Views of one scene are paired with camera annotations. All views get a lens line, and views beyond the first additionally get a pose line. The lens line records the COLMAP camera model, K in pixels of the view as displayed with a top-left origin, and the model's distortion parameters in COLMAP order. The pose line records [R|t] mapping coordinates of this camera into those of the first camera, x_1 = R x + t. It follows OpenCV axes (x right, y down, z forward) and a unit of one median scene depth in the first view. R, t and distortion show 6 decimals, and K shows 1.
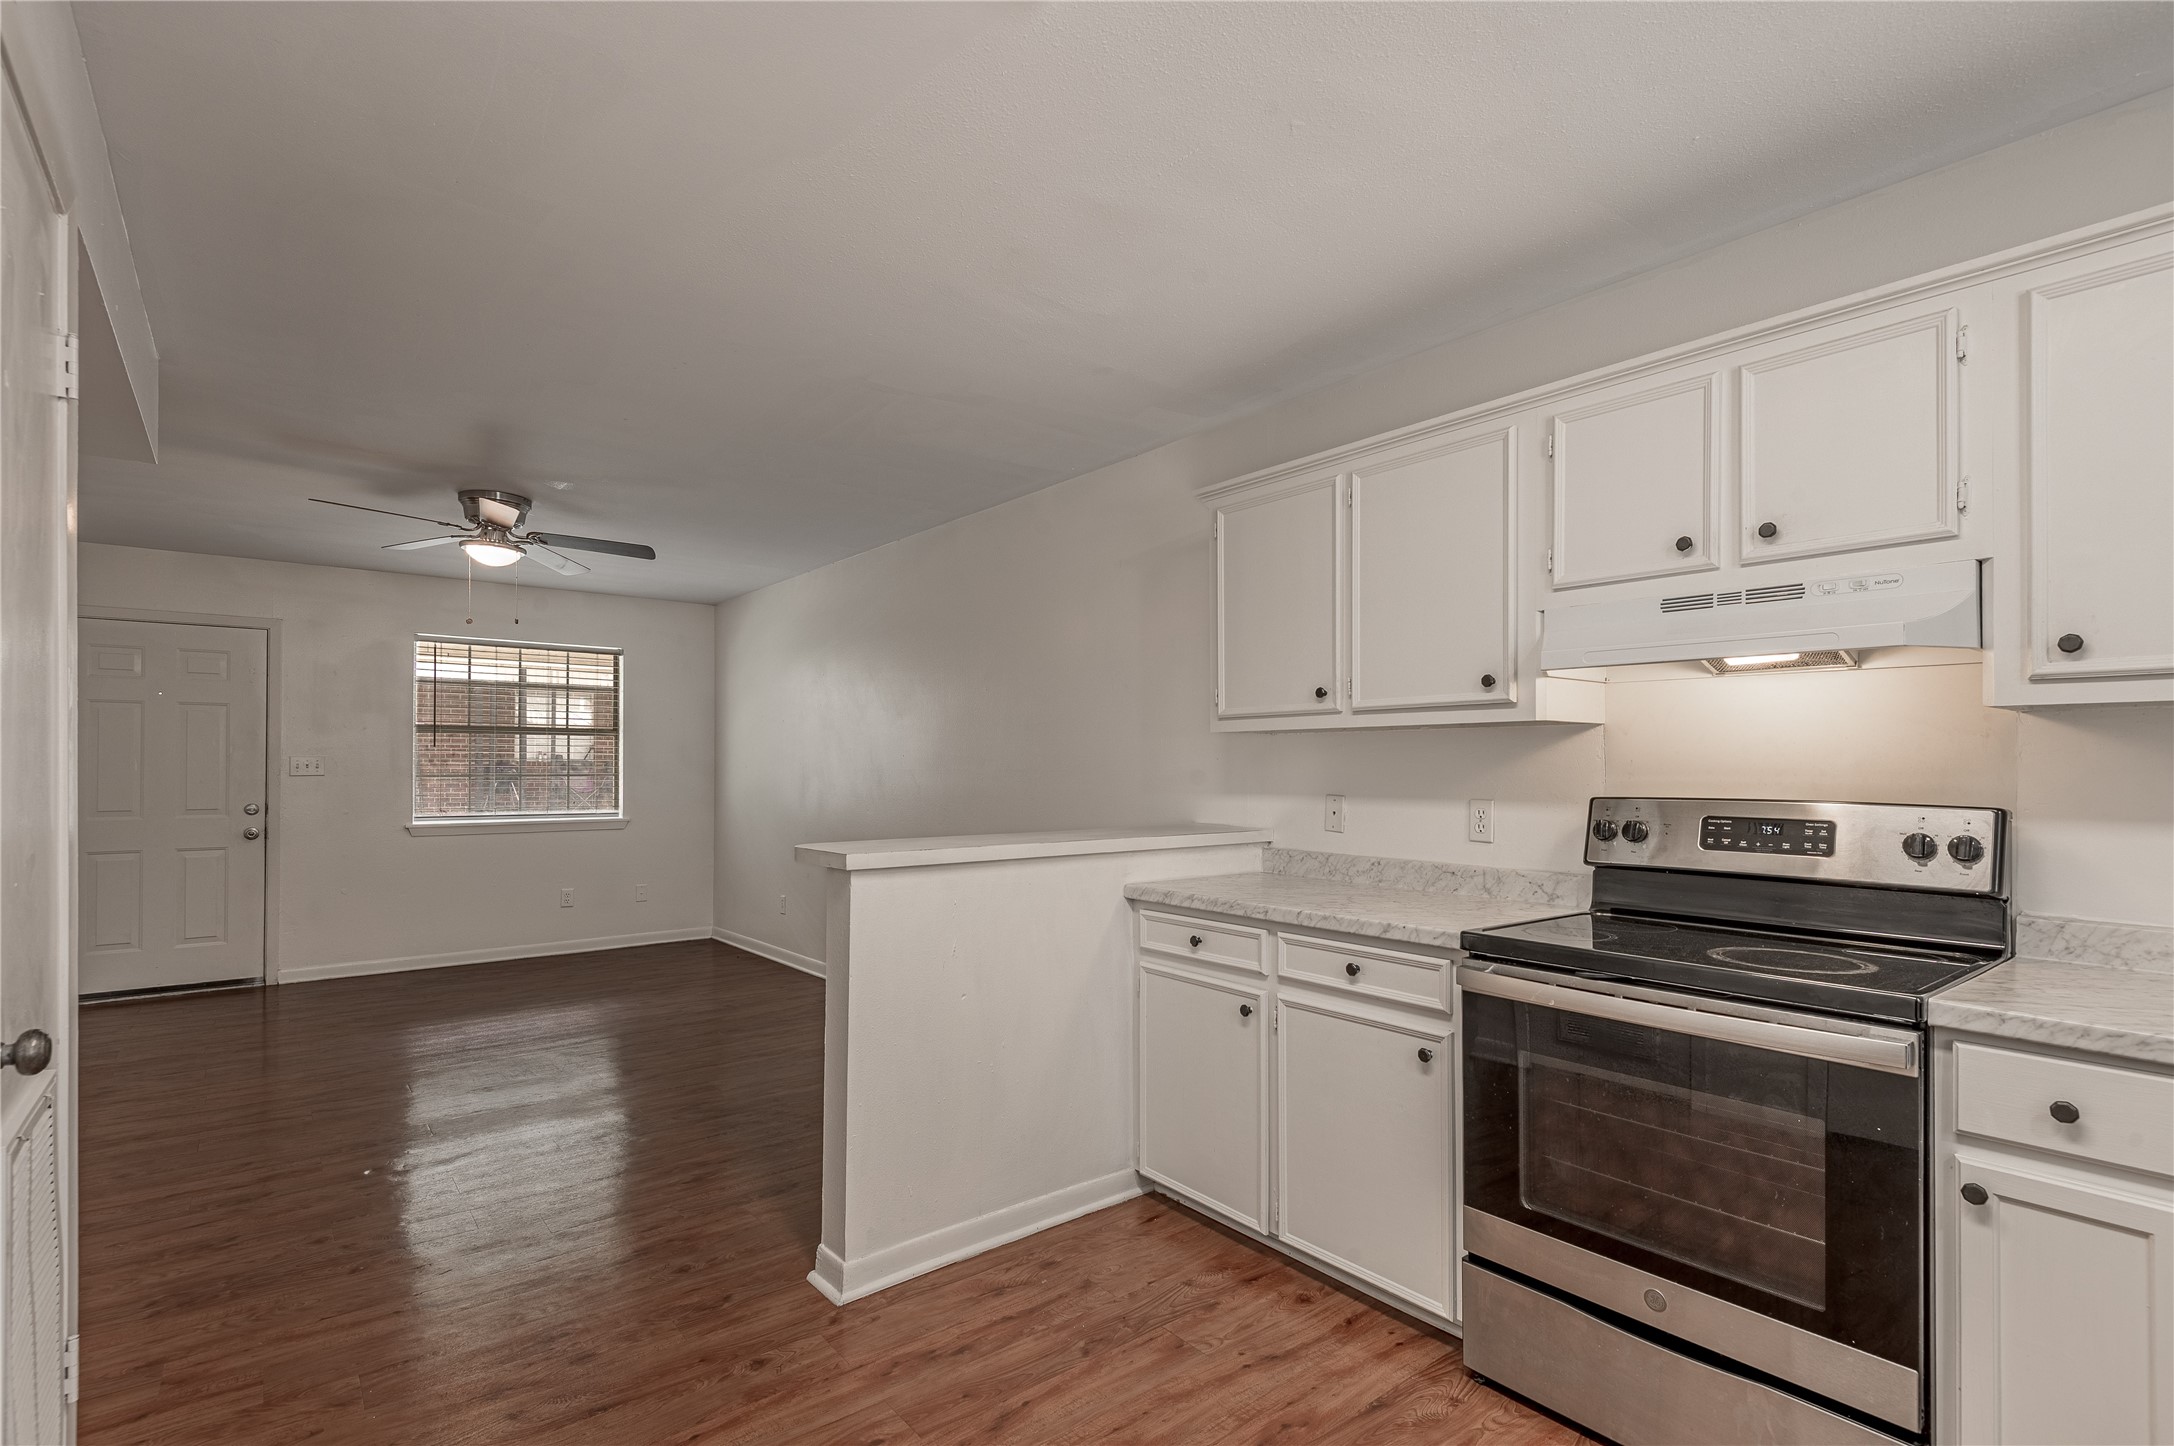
lens RADIAL K [[998.4, 0, 1039.0], [0, 998.4, 764.6], [0, 0, 1]] dist [0.021208, -0.007535]
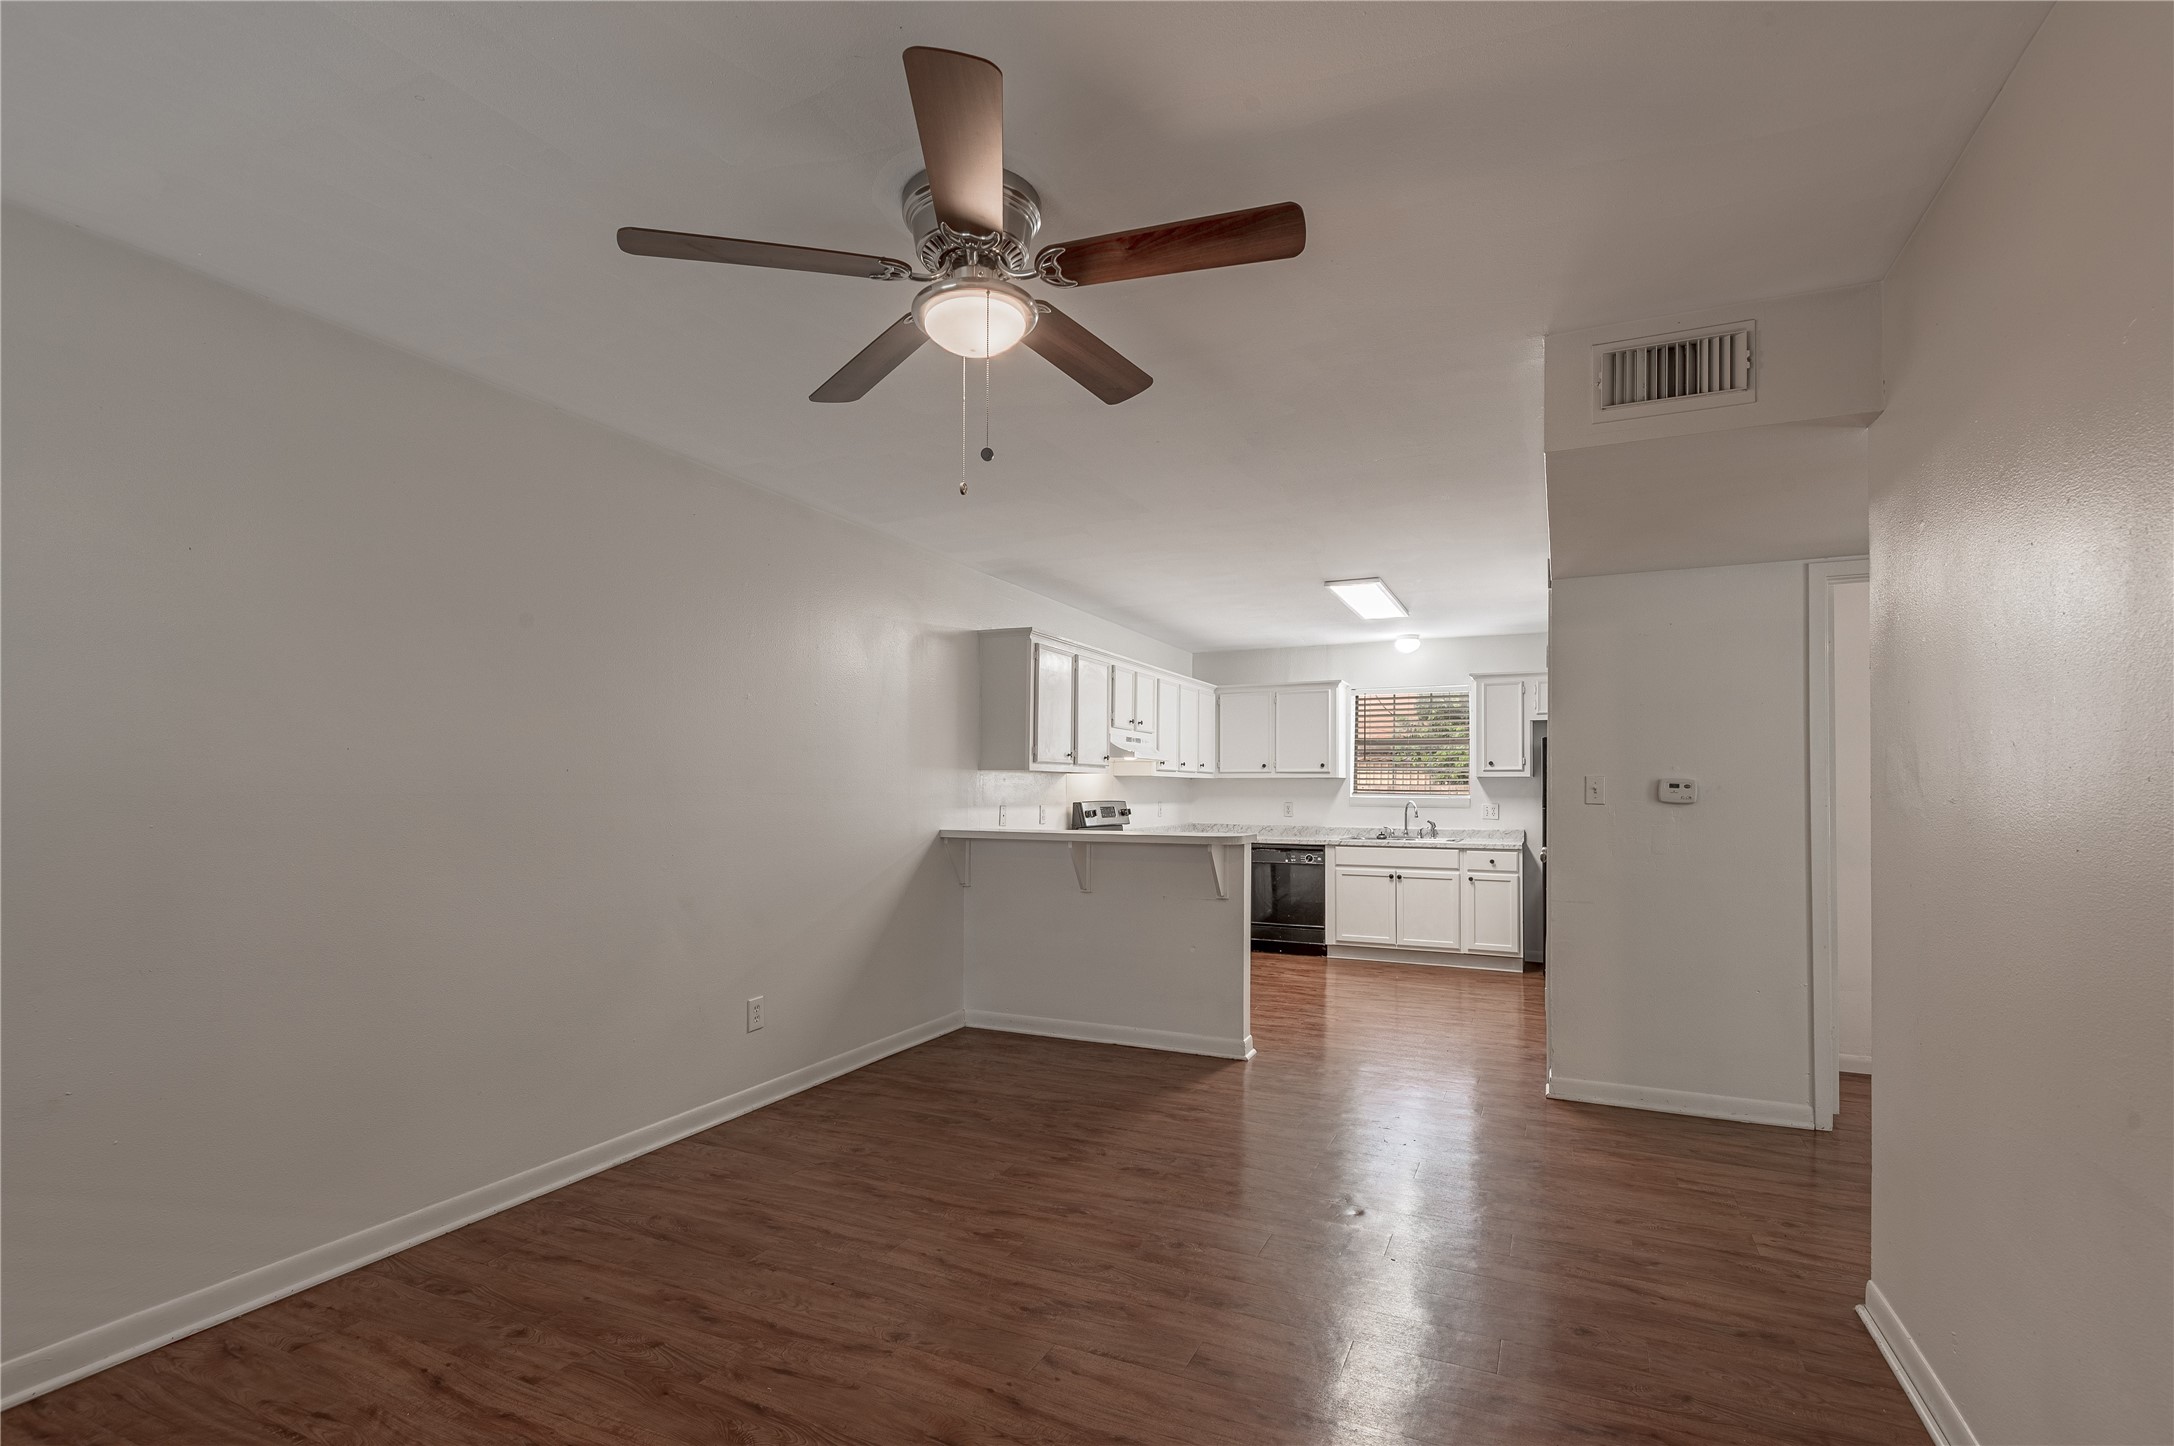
lens RADIAL K [[998.4, 0, 1142.3], [0, 998.4, 761.5], [0, 0, 1]] dist [0.021208, -0.007535]
pose [[-0.488903, 0.019210, 0.872127, -2.043228], [-0.007659, 0.999624, -0.026312, -0.006424], [-0.872305, -0.019544, -0.488572, 2.395241]]
